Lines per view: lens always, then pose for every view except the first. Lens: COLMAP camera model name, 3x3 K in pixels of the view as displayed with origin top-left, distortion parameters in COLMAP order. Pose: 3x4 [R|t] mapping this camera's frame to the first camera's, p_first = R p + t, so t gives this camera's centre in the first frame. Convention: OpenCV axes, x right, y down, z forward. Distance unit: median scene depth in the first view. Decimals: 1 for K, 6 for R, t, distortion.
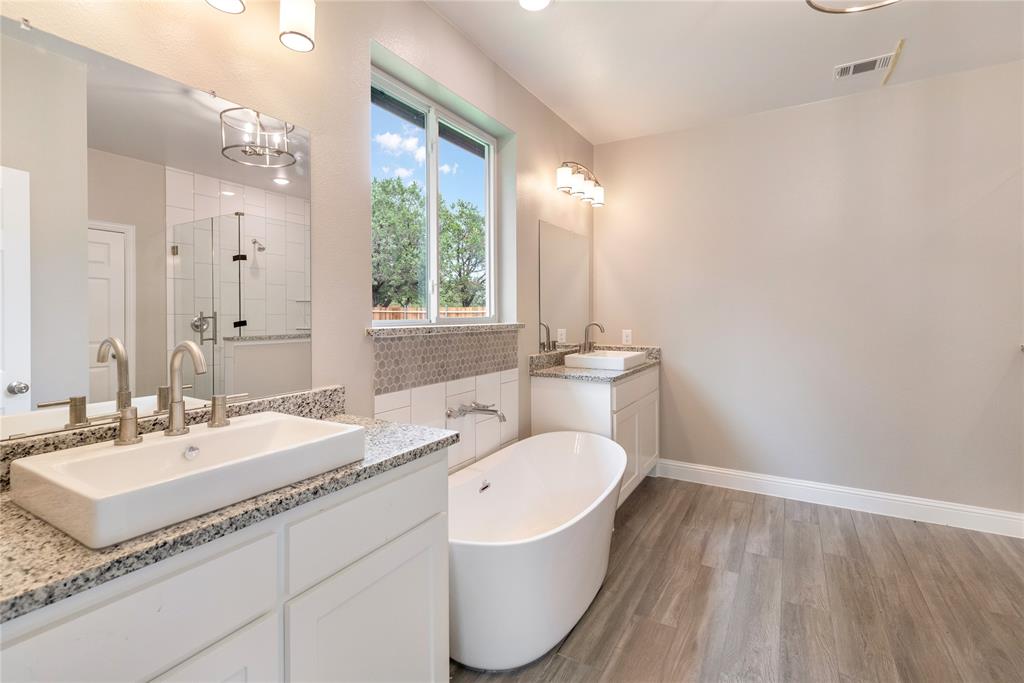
lens RADIAL K [[465.5, 0, 511.8], [0, 465.5, 337.0], [0, 0, 1]] dist [-0.000635, -0.000142]
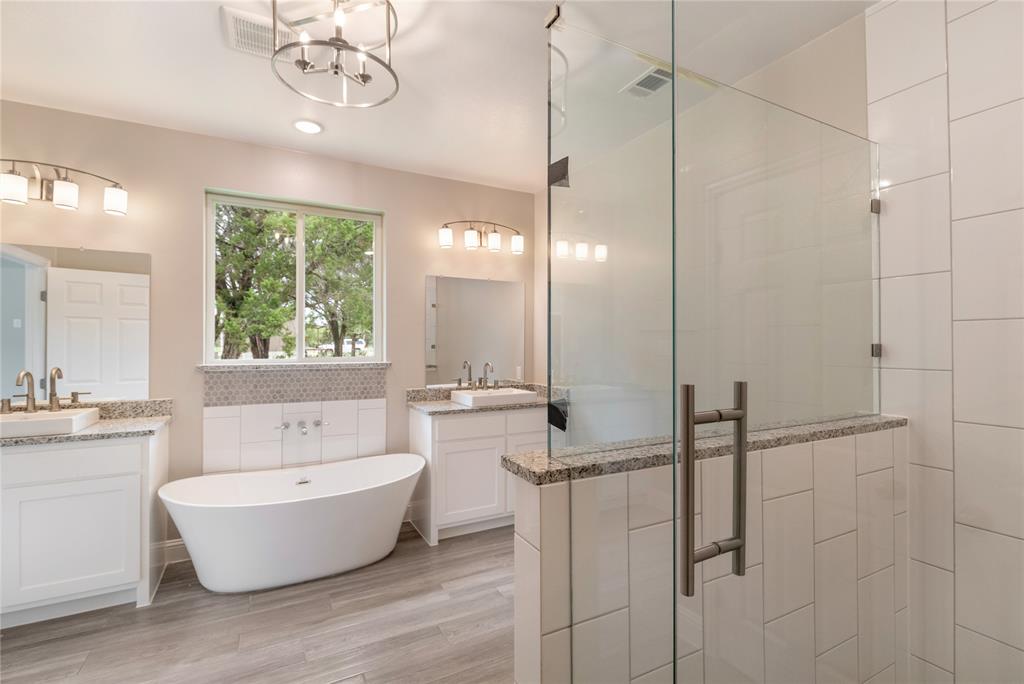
lens RADIAL K [[475.5, 0, 512.0], [0, 475.5, 342.0], [0, 0, 1]] dist [0.000500, 0.000033]
pose [[0.874738, 0.020634, -0.484157, 1.314739], [-0.039543, 0.998801, -0.028877, -0.086238], [0.482981, 0.044405, 0.874504, 0.056950]]
